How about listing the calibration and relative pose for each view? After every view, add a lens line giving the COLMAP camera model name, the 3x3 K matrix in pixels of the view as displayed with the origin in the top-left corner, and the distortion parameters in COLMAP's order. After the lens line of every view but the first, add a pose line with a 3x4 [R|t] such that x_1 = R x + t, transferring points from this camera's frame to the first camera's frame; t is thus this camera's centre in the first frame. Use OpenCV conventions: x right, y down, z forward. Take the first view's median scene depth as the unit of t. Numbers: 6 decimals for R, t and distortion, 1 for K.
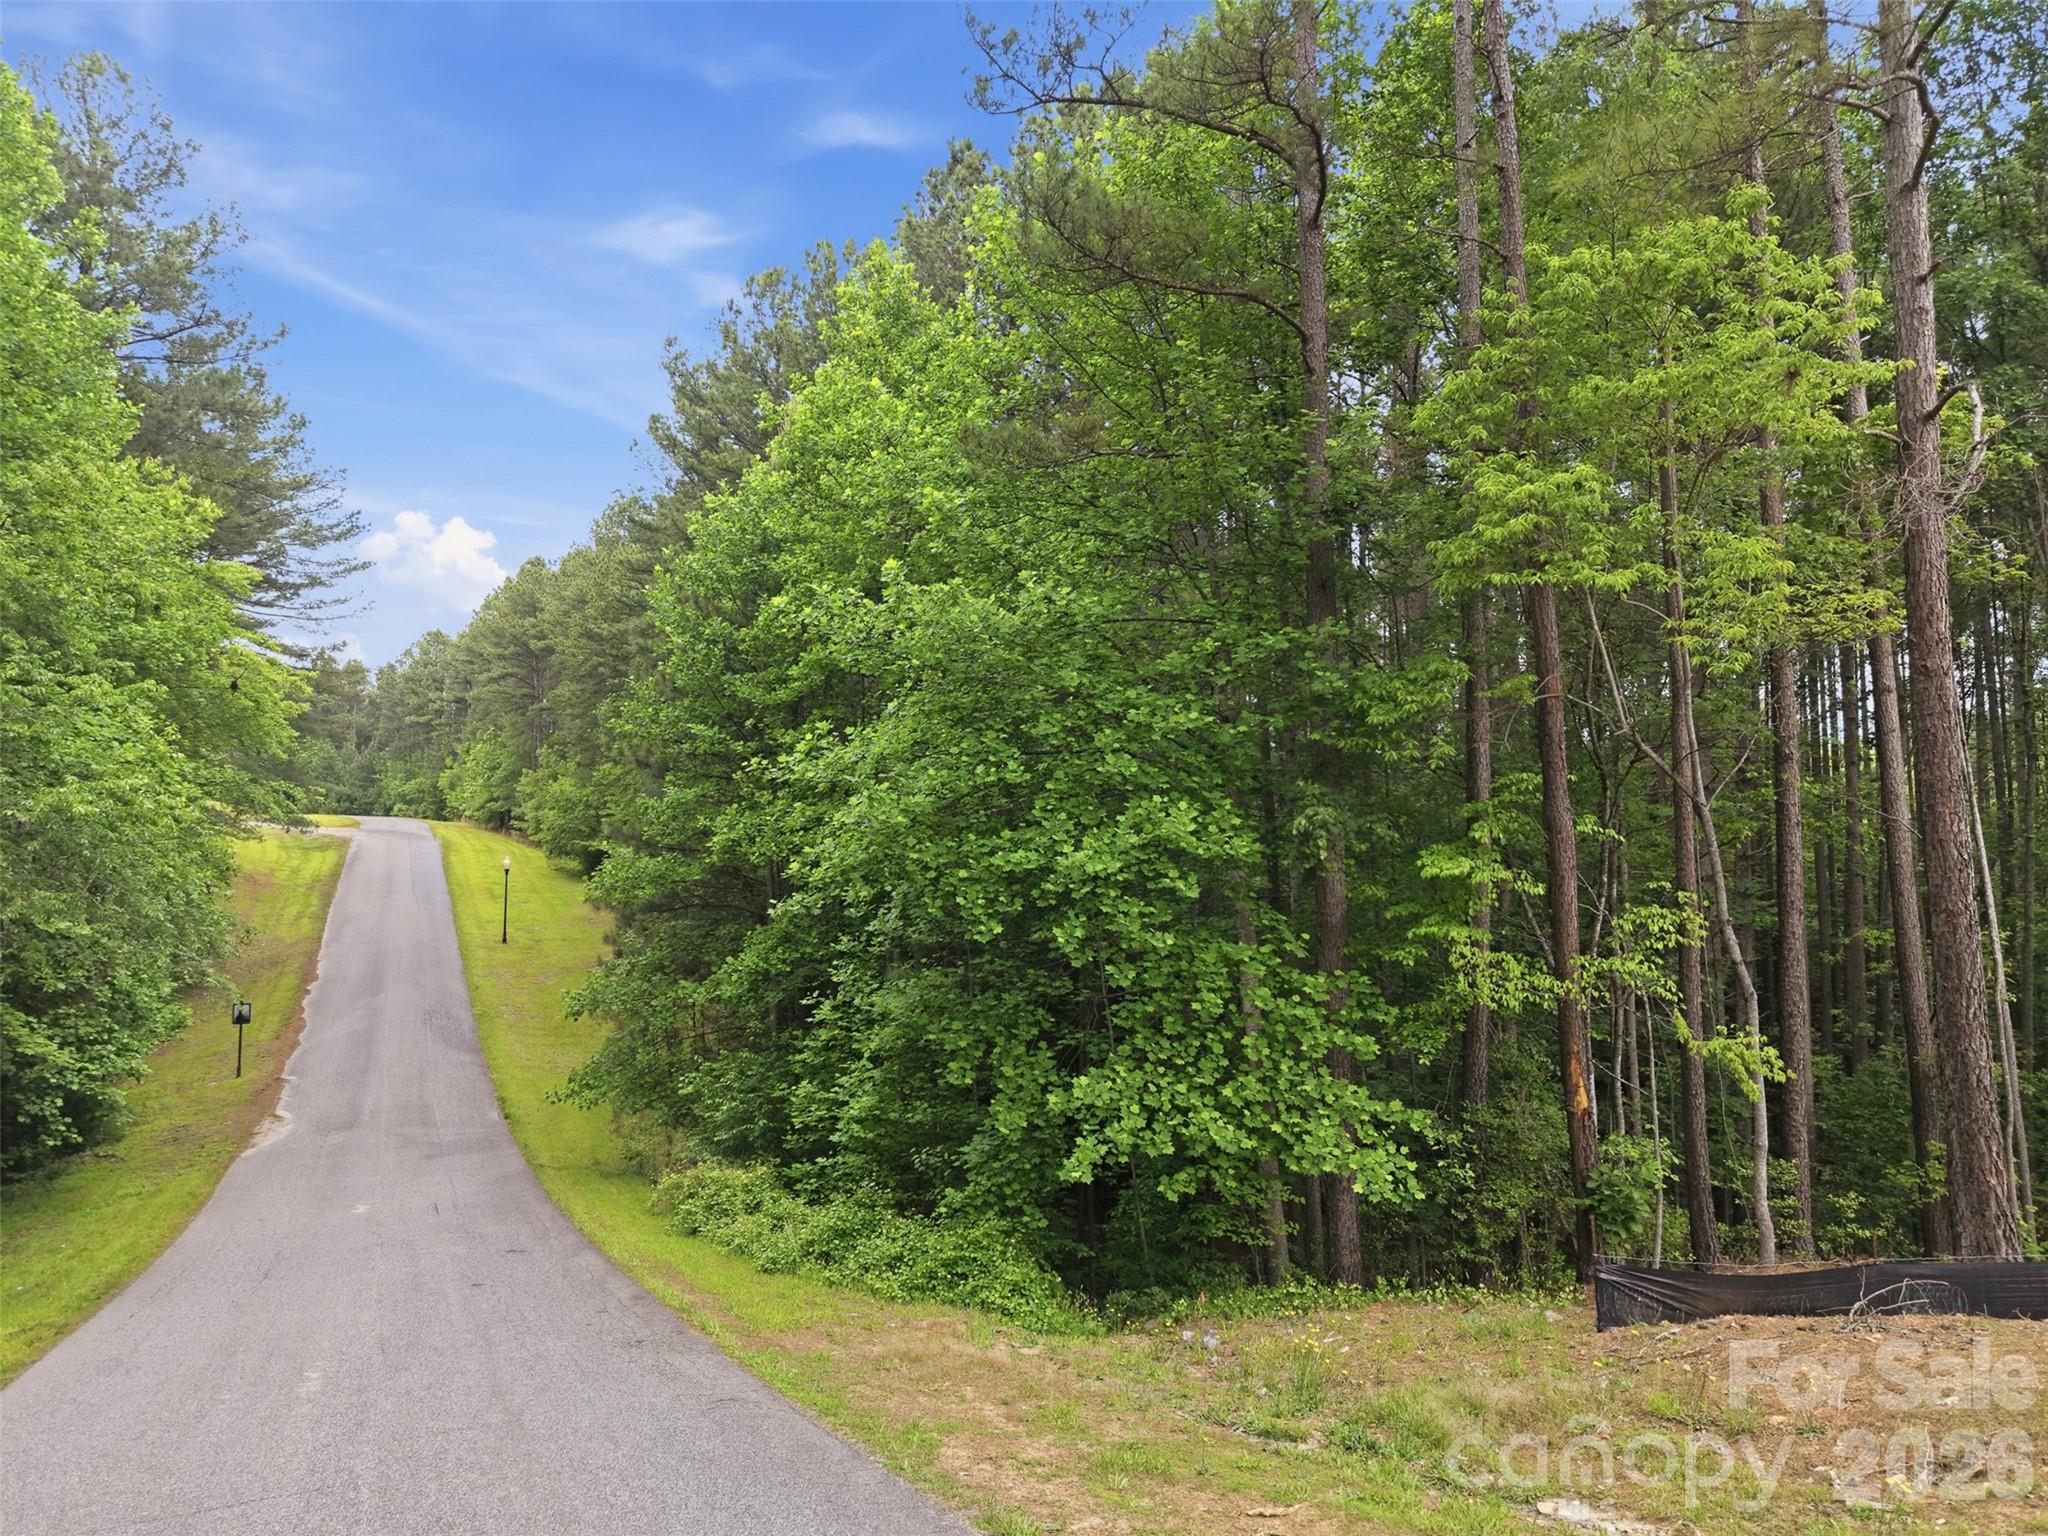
lens RADIAL K [[1411.8, 0, 1030.4], [0, 1411.8, 762.2], [0, 0, 1]] dist [0.108639, -0.082186]
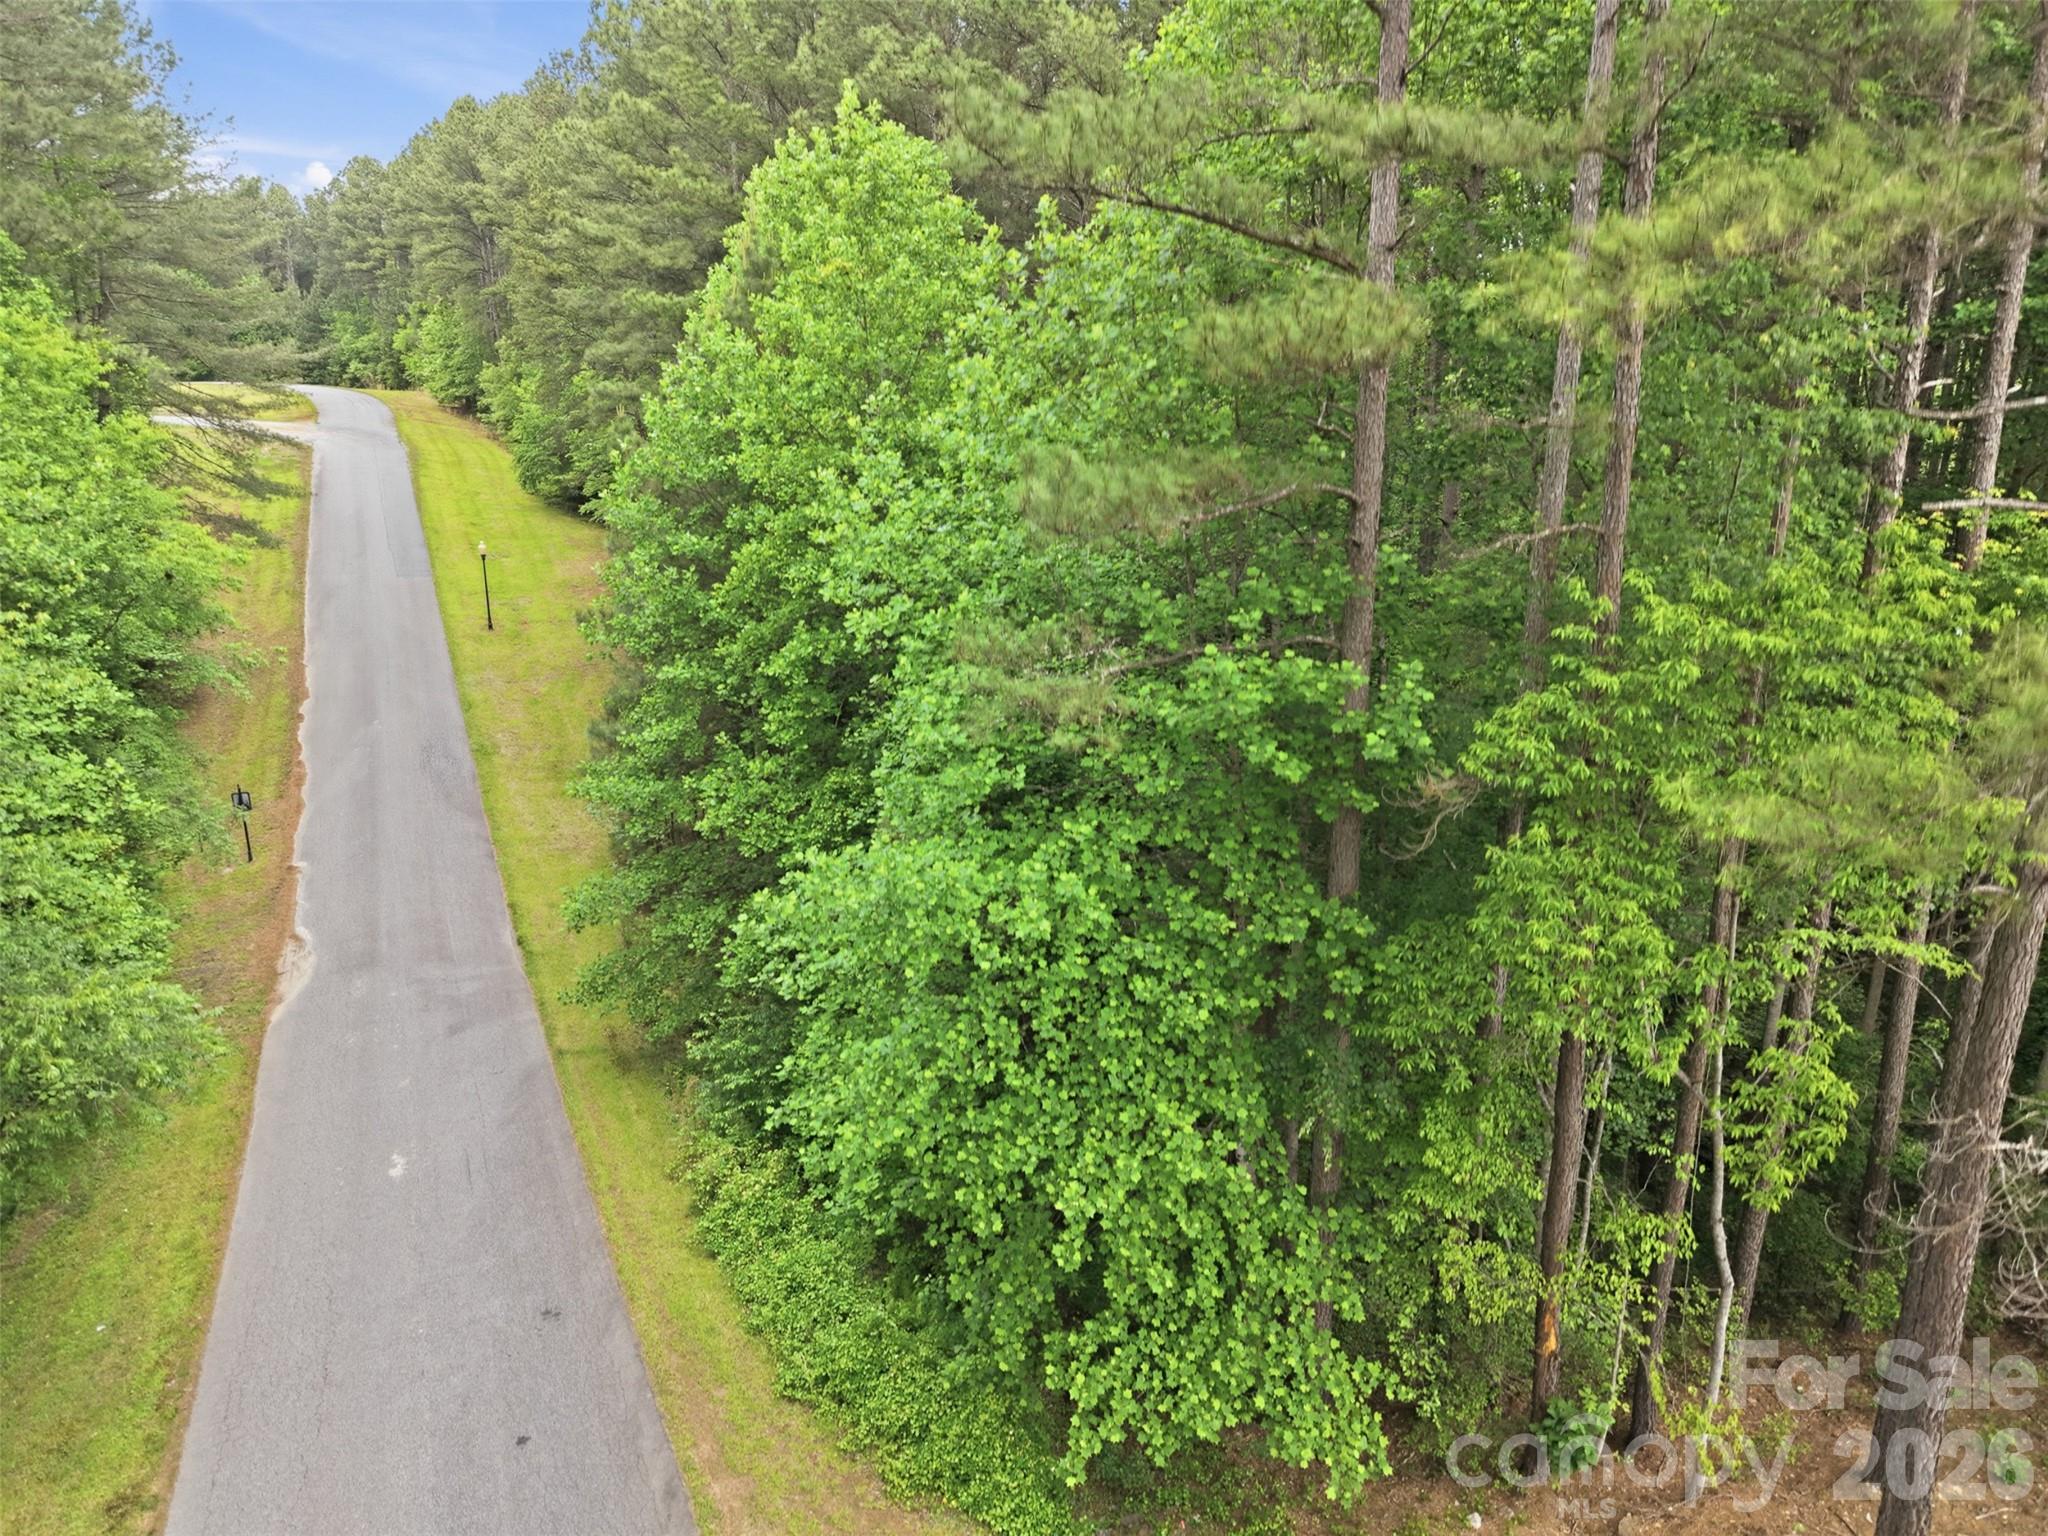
lens RADIAL K [[1411.8, 0, 1030.4], [0, 1411.8, 762.2], [0, 0, 1]] dist [0.108639, -0.082186]
pose [[0.999867, 0.013604, 0.008954, -0.009020], [-0.015872, 0.937187, 0.348467, -0.375347], [-0.003651, -0.348563, 0.937278, 0.111756]]
